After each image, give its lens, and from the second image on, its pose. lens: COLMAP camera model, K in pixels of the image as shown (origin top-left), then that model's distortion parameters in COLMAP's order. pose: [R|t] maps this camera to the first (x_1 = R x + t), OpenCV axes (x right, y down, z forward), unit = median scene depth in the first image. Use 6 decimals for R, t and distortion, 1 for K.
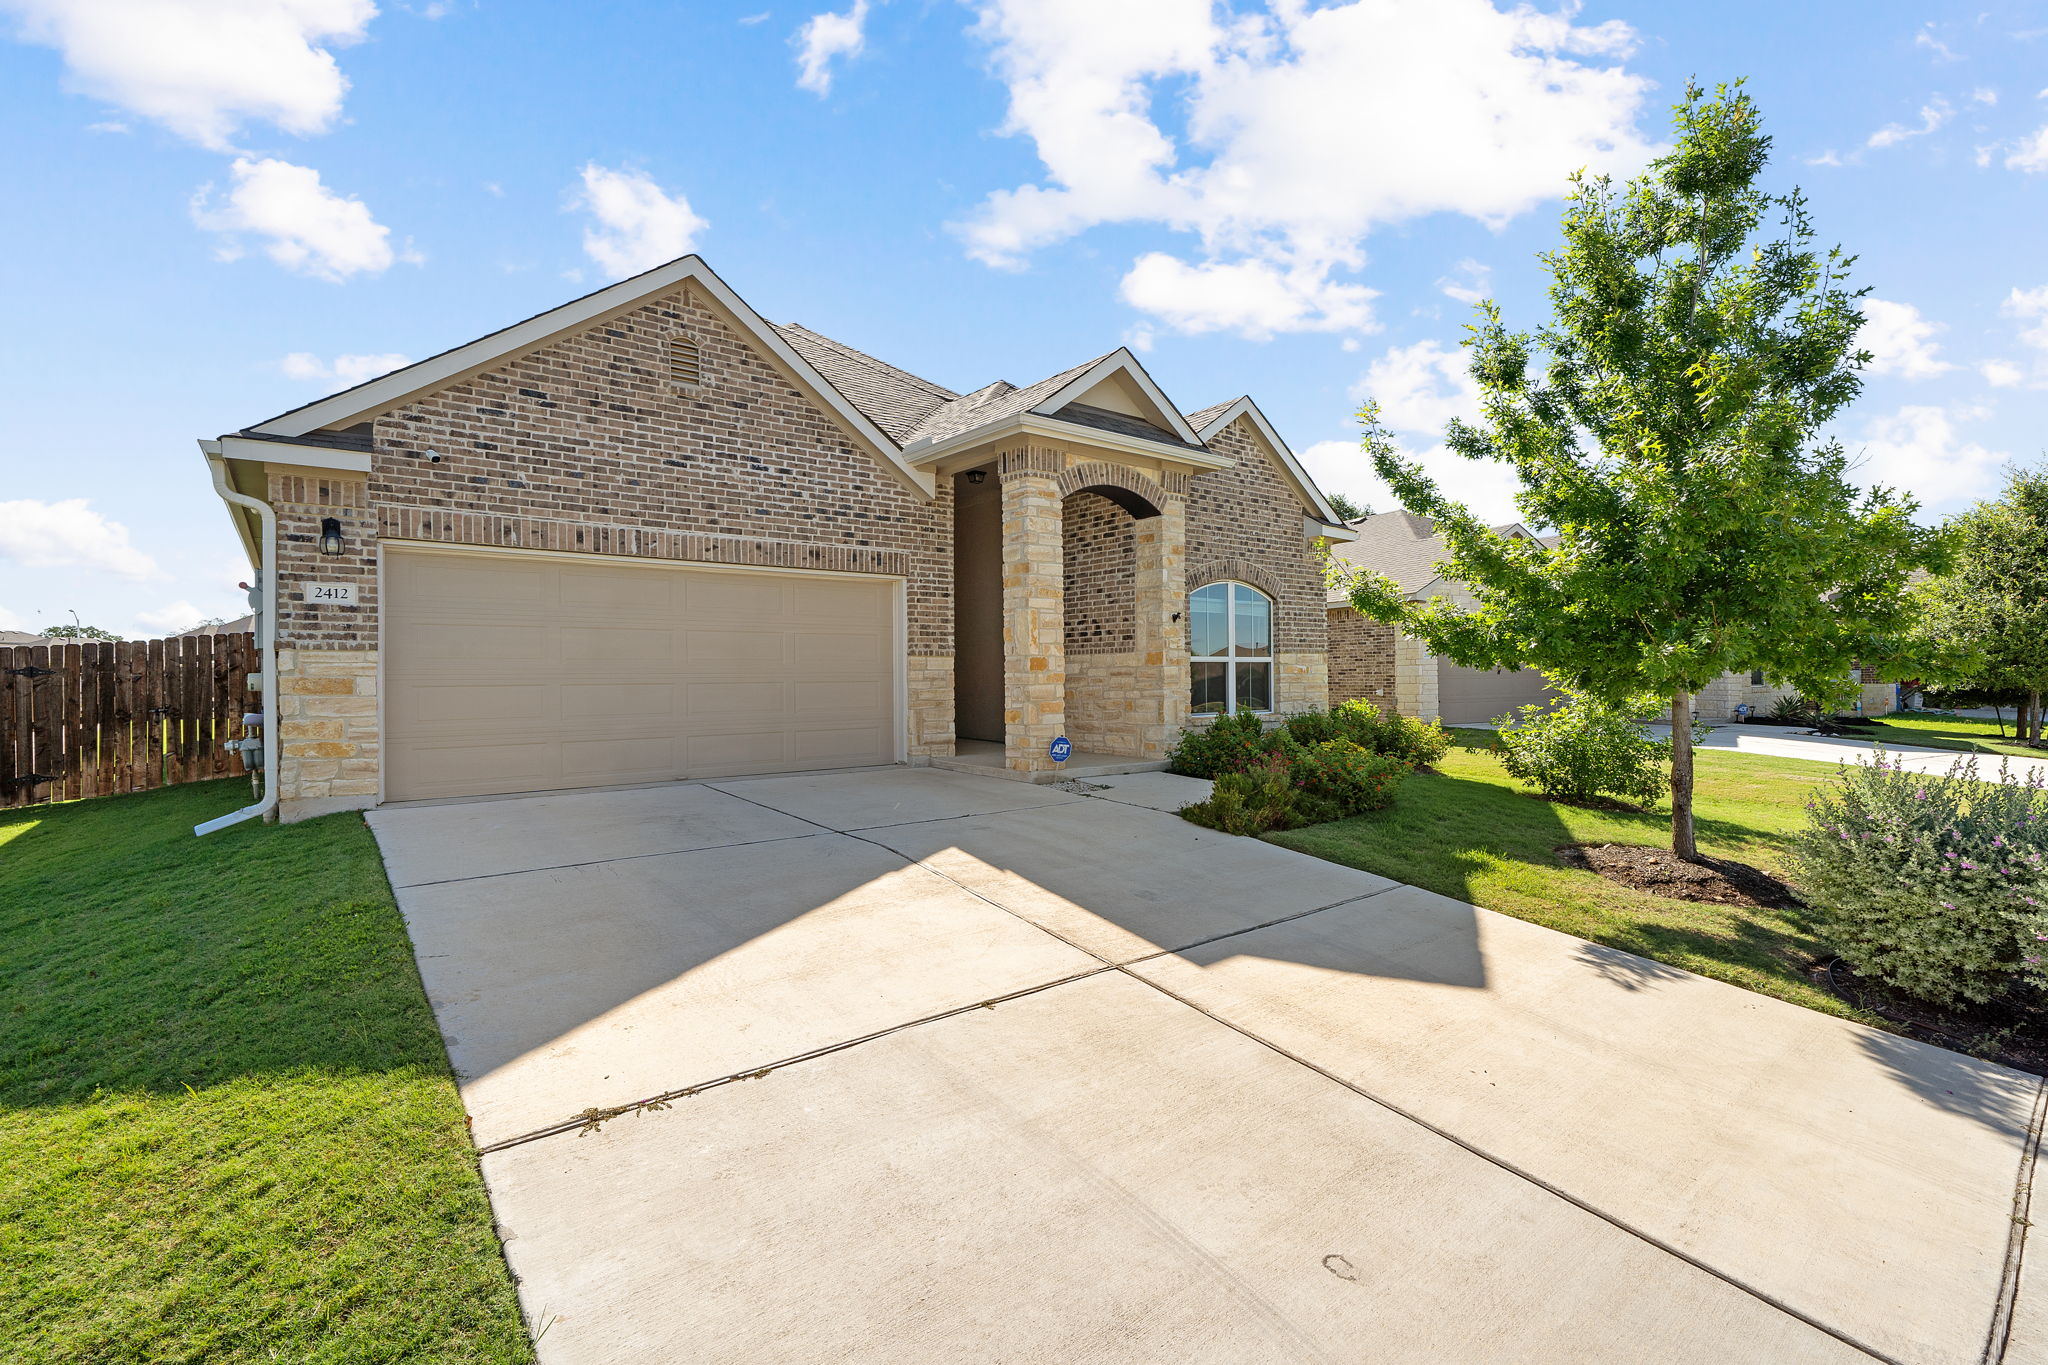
lens RADIAL K [[737.4, 0, 1024.0], [0, 737.4, 682.5], [0, 0, 1]] dist [-0.001757, 0.000156]
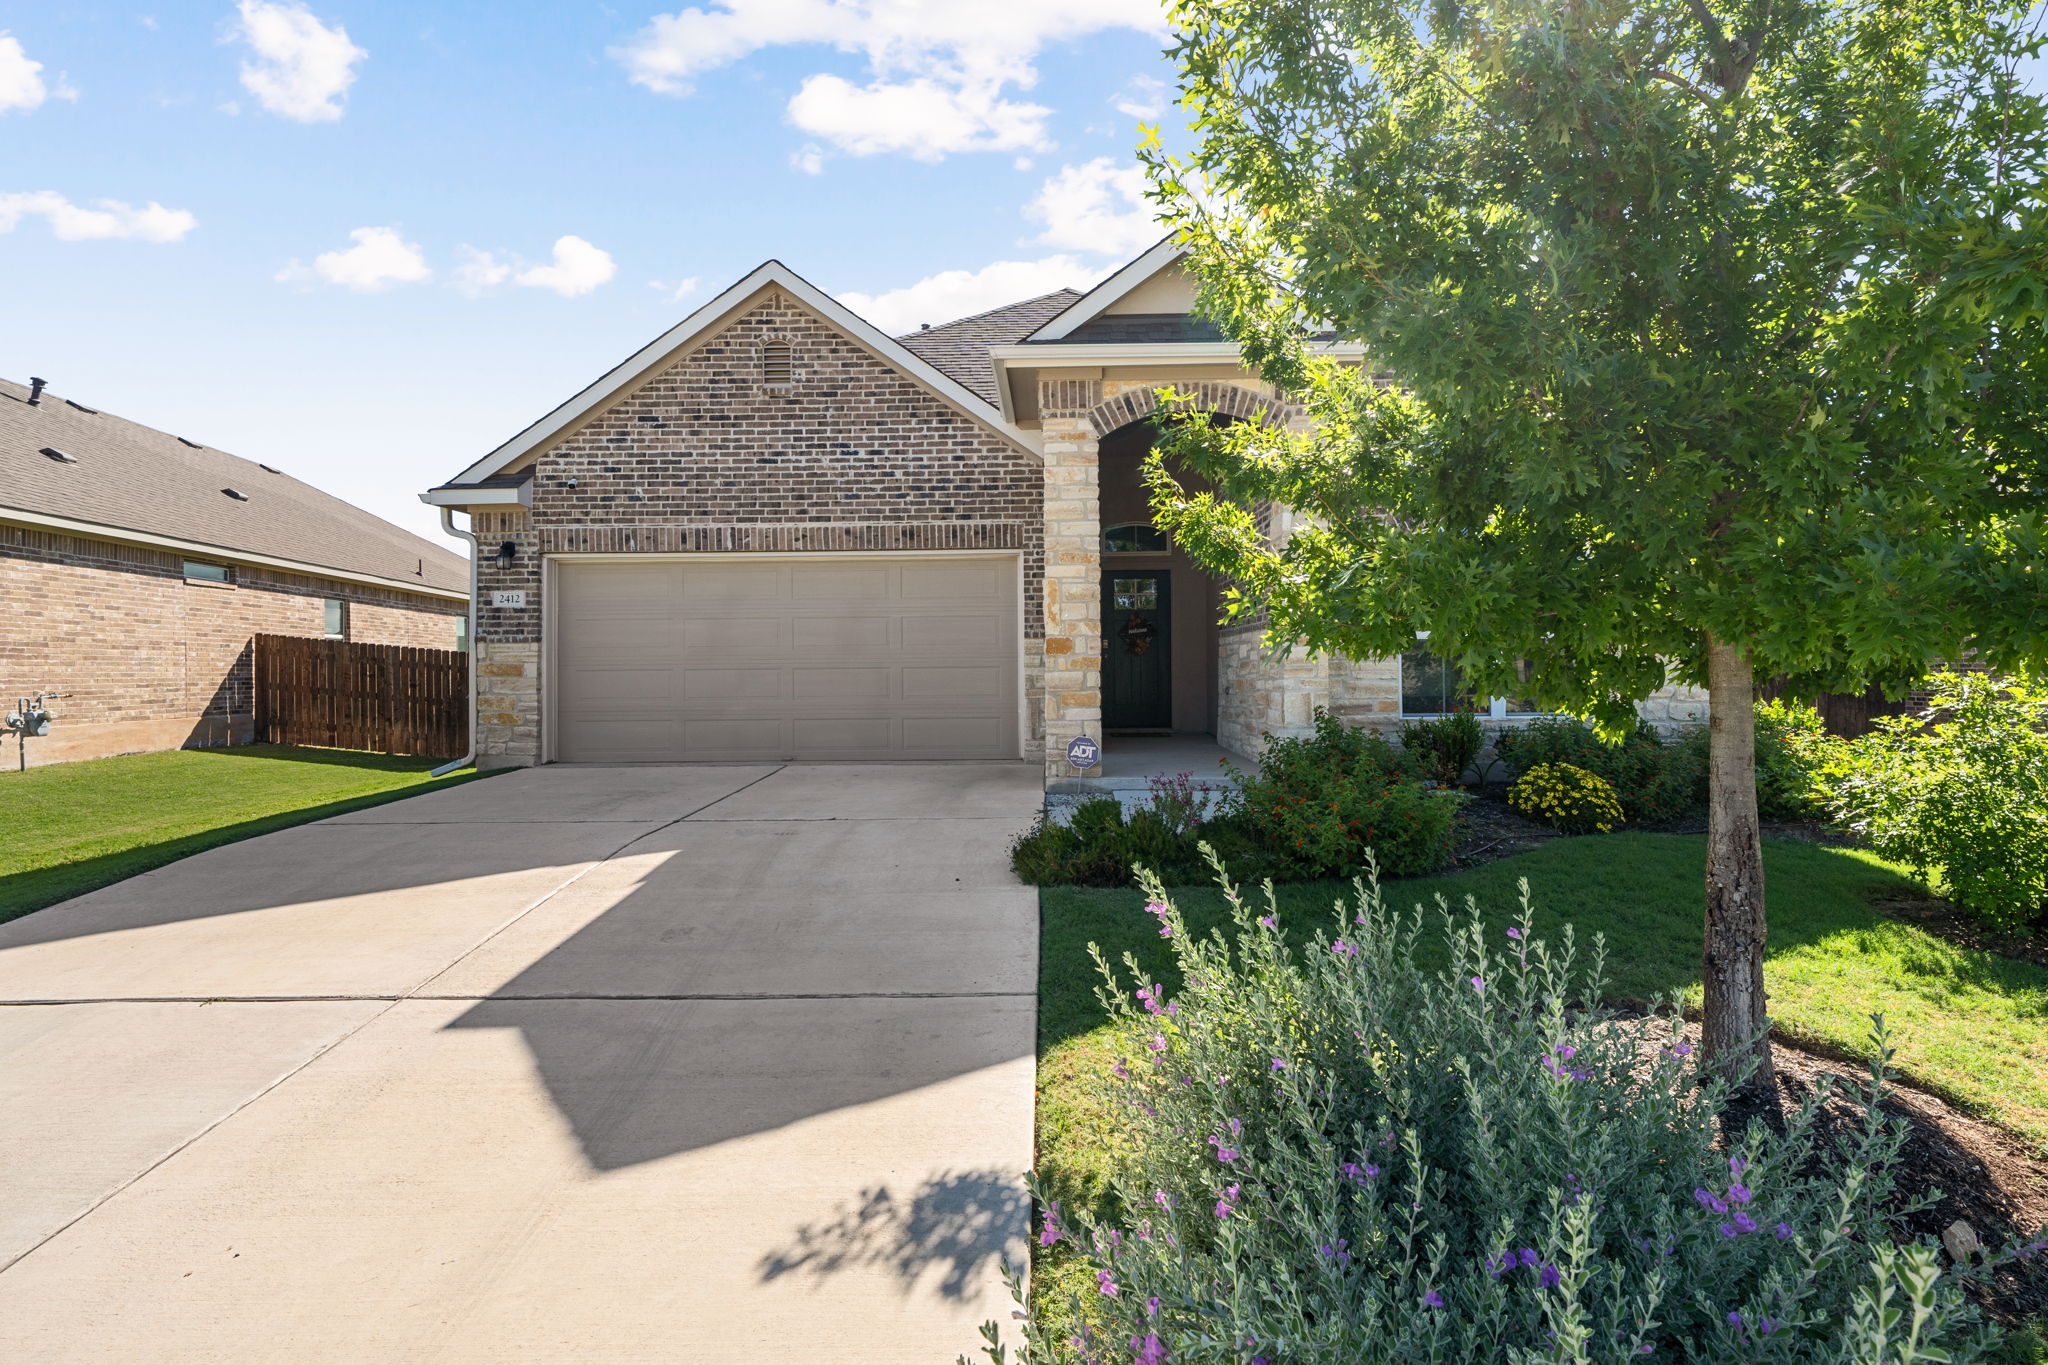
lens RADIAL K [[812.3, 0, 1022.8], [0, 812.3, 662.0], [0, 0, 1]] dist [-0.000448, 0.000019]
pose [[0.841633, -0.001884, -0.540047, 0.494284], [-0.001683, 0.999980, -0.006113, -0.001882], [0.540047, 0.006054, 0.841613, 0.231459]]
